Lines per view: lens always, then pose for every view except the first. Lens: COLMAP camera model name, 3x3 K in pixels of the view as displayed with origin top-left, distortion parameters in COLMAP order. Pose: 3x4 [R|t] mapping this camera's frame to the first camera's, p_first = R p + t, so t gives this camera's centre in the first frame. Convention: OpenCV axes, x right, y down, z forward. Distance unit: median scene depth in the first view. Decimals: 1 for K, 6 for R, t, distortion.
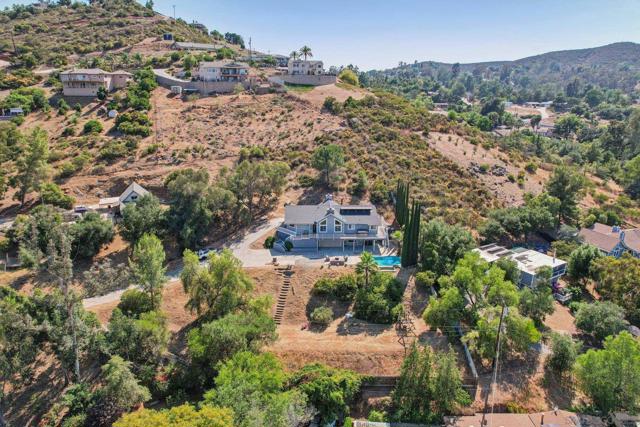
lens RADIAL K [[409.0, 0, 322.0], [0, 409.0, 214.5], [0, 0, 1]] dist [-0.064901, 0.054815]
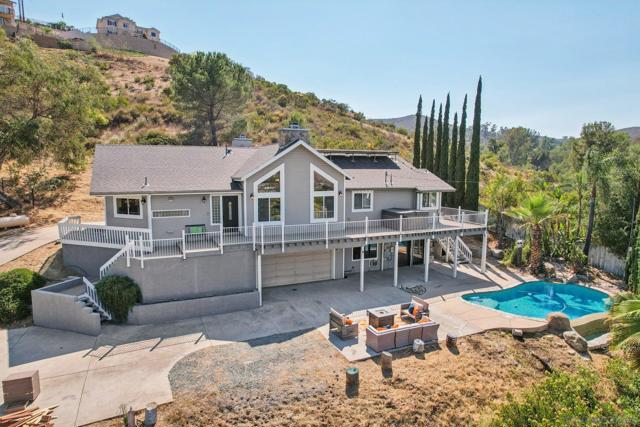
lens RADIAL K [[409.0, 0, 322.0], [0, 409.0, 214.5], [0, 0, 1]] dist [-0.064901, 0.054815]
pose [[0.913190, -0.044473, 0.405099, -0.067290], [0.113080, 0.982647, -0.147033, 0.076812], [-0.391530, 0.180078, 0.902372, 0.764263]]
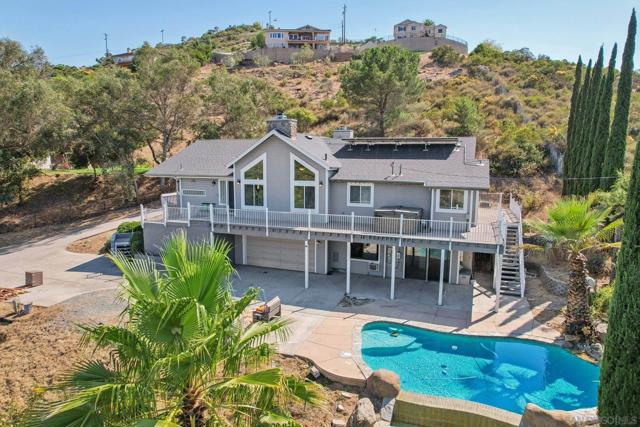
lens RADIAL K [[409.0, 0, 322.0], [0, 409.0, 214.5], [0, 0, 1]] dist [-0.064901, 0.054815]
pose [[0.930480, 0.055081, -0.362177, 0.141241], [-0.110082, 0.984982, -0.133016, 0.077624], [0.349411, 0.163638, 0.922569, 0.767520]]
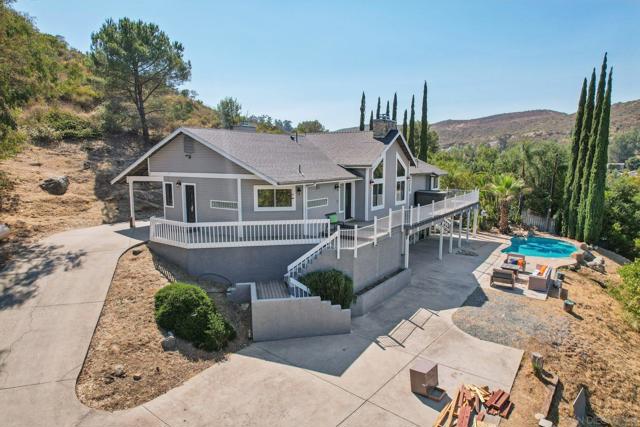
lens RADIAL K [[409.0, 0, 322.0], [0, 409.0, 214.5], [0, 0, 1]] dist [-0.064901, 0.054815]
pose [[0.573360, -0.112916, 0.811485, -0.229392], [0.235004, 0.971504, -0.030861, 0.046533], [-0.784877, 0.208397, 0.583557, 0.874638]]
